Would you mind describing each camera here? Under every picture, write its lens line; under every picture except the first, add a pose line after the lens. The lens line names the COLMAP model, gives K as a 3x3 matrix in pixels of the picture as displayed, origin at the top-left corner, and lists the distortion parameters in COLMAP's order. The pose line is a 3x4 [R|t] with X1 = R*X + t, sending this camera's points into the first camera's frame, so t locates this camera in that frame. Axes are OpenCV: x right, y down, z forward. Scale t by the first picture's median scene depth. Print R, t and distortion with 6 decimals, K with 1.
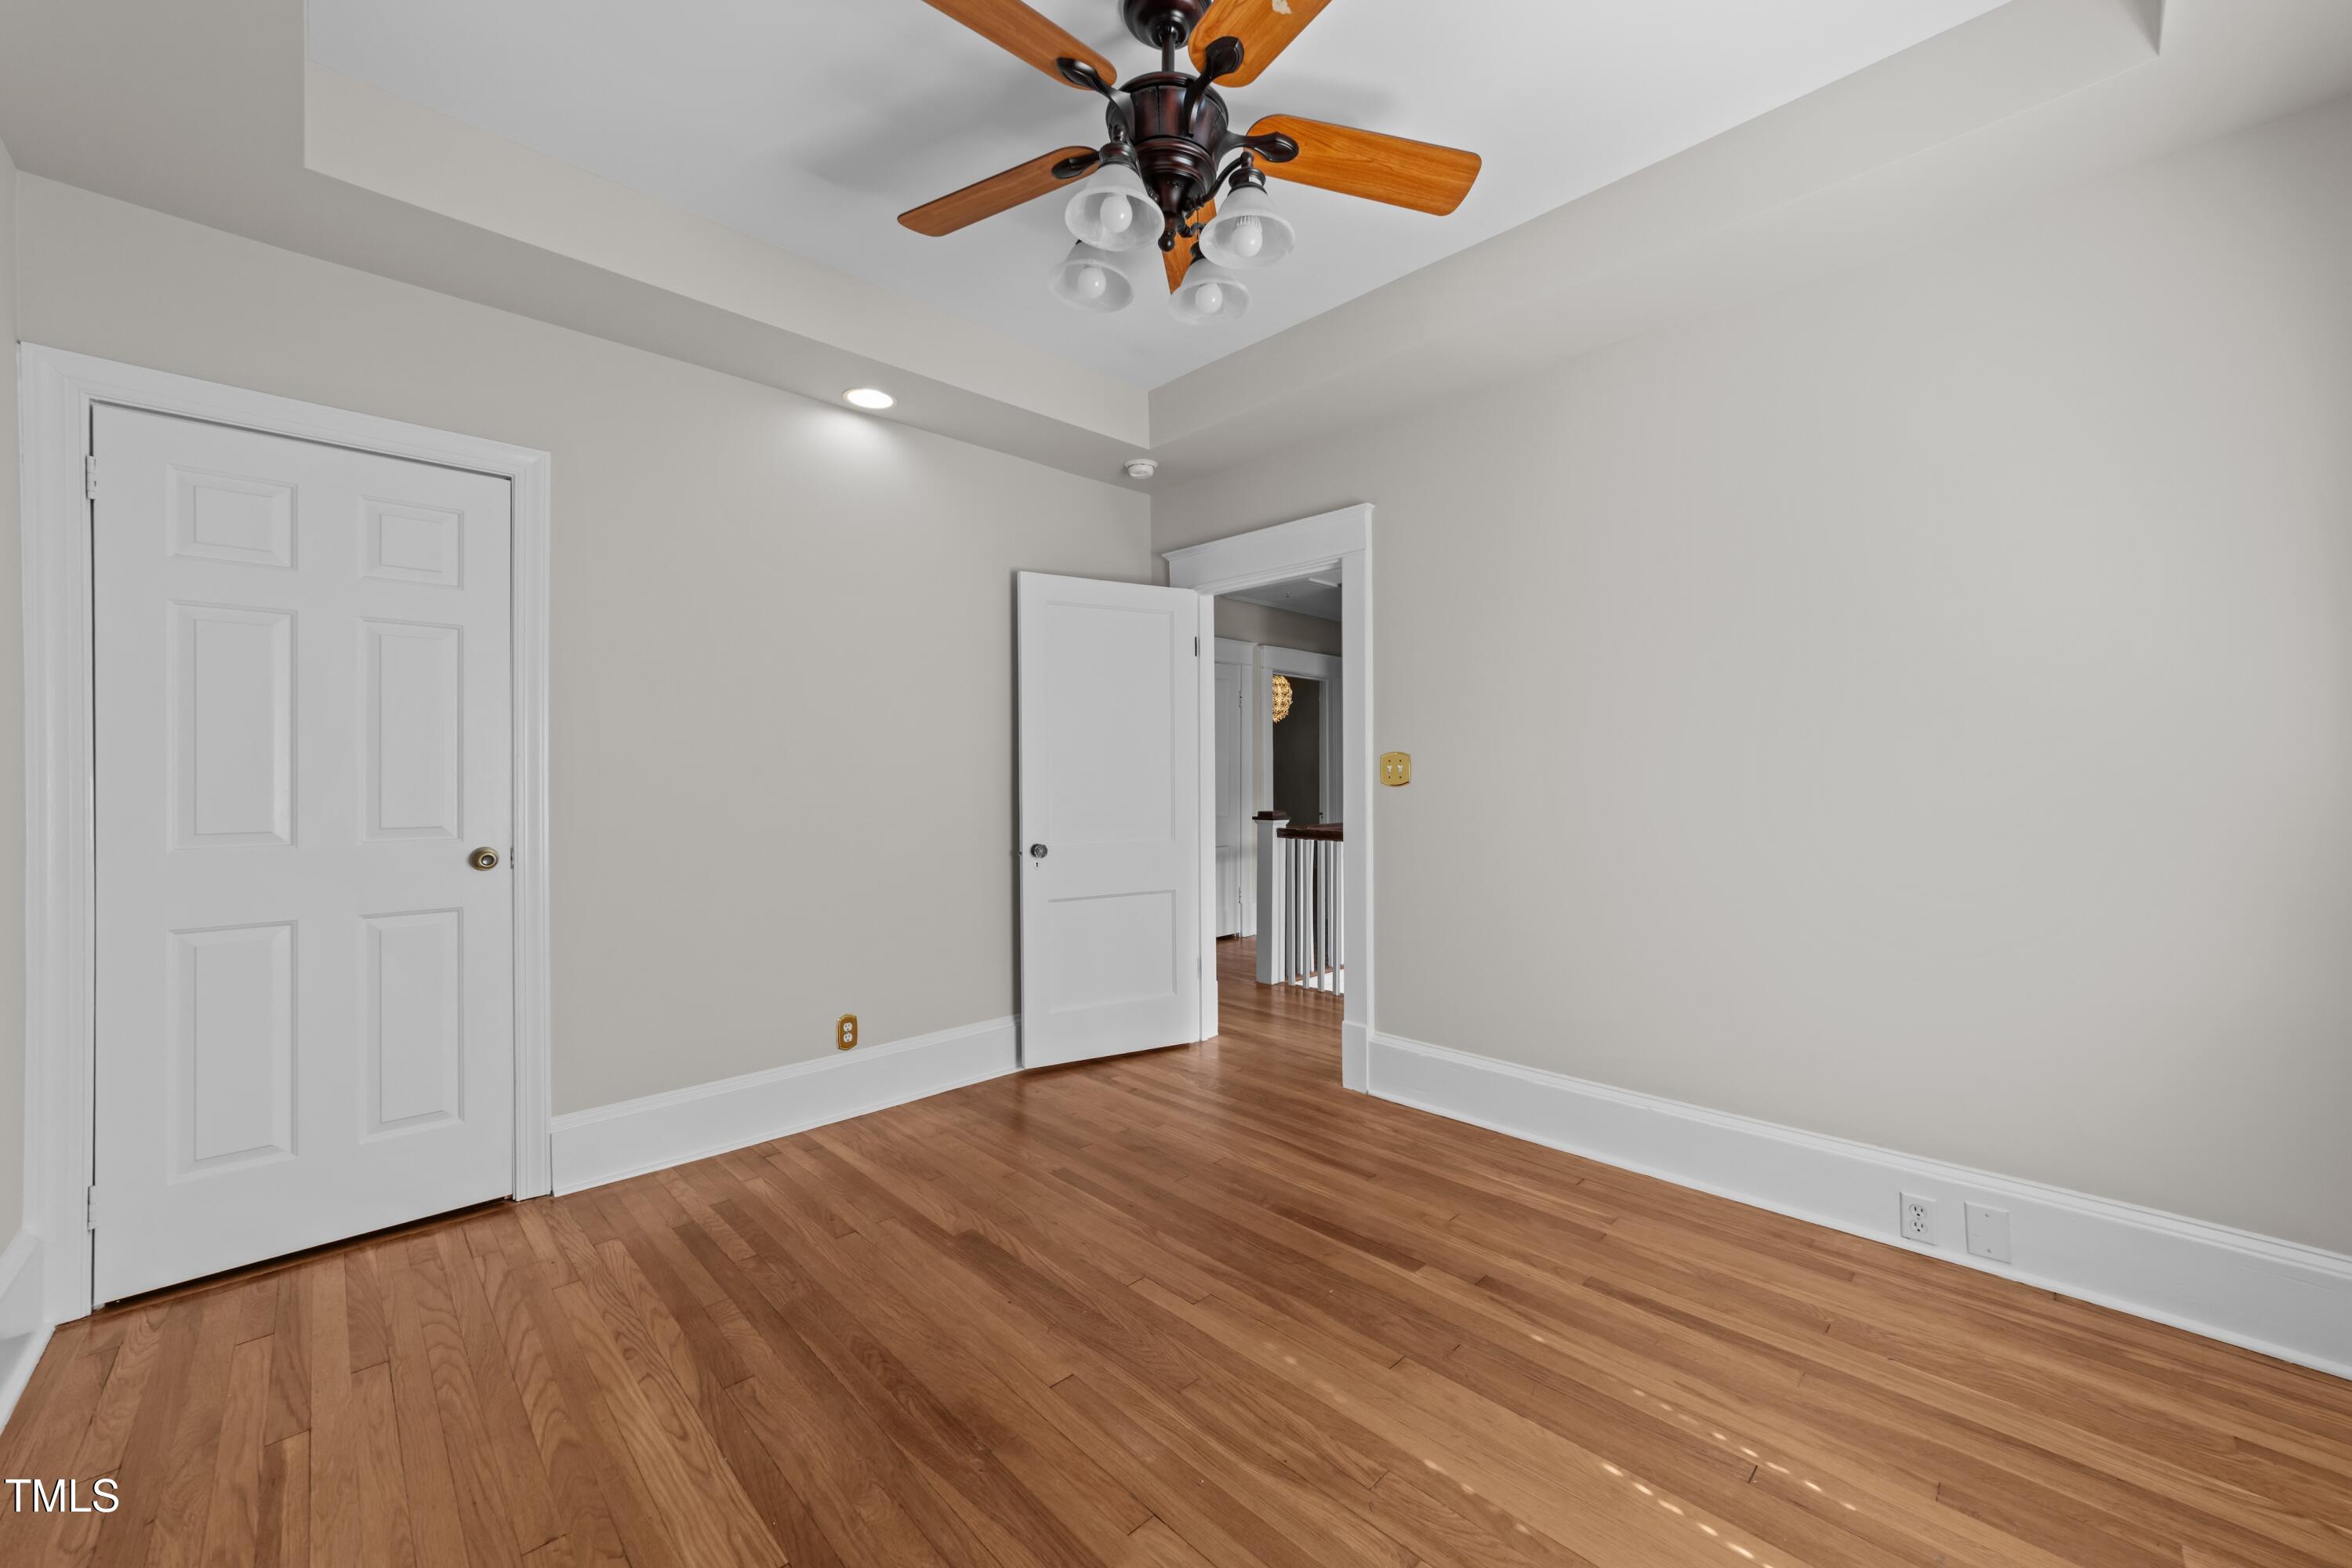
lens RADIAL K [[906.0, 0, 1166.5], [0, 906.0, 773.8], [0, 0, 1]] dist [-0.007992, 0.000679]
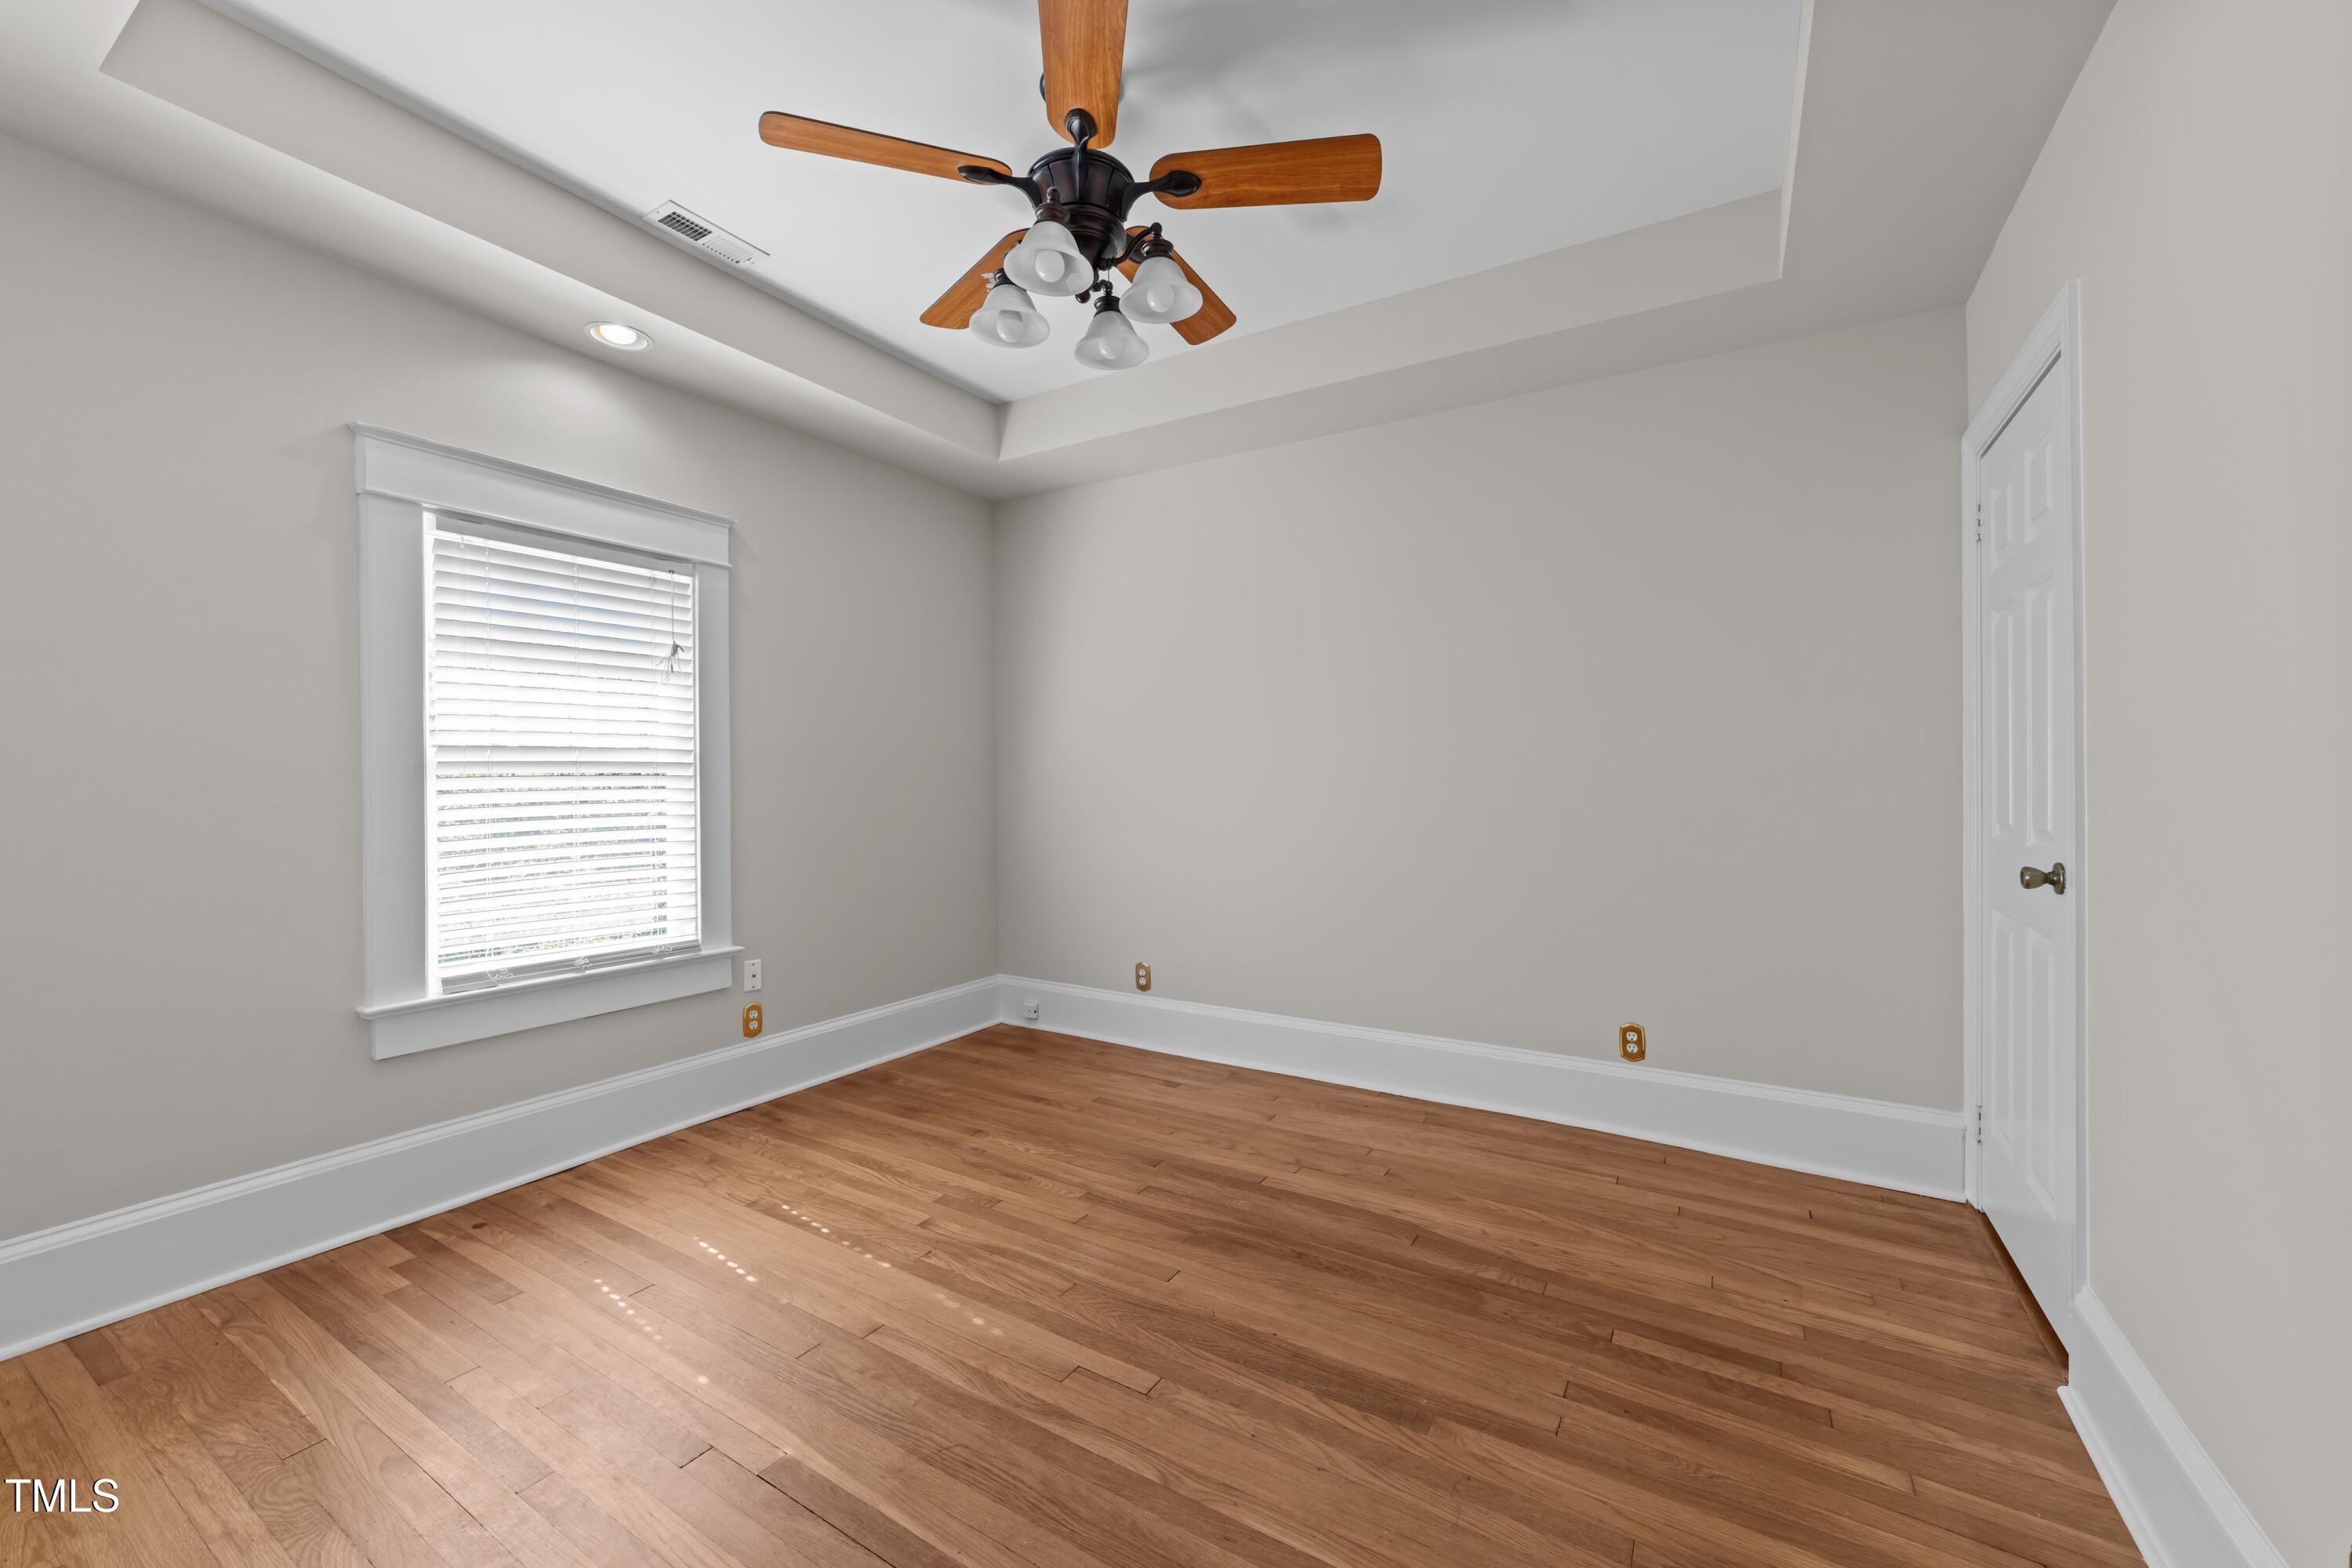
lens RADIAL K [[906.0, 0, 1175.3], [0, 906.0, 787.0], [0, 0, 1]] dist [-0.007992, 0.000679]
pose [[-0.966355, 0.008644, -0.257067, 0.168438], [0.007418, 0.999956, 0.005738, 0.013126], [0.257105, 0.003638, -0.966377, 1.958931]]
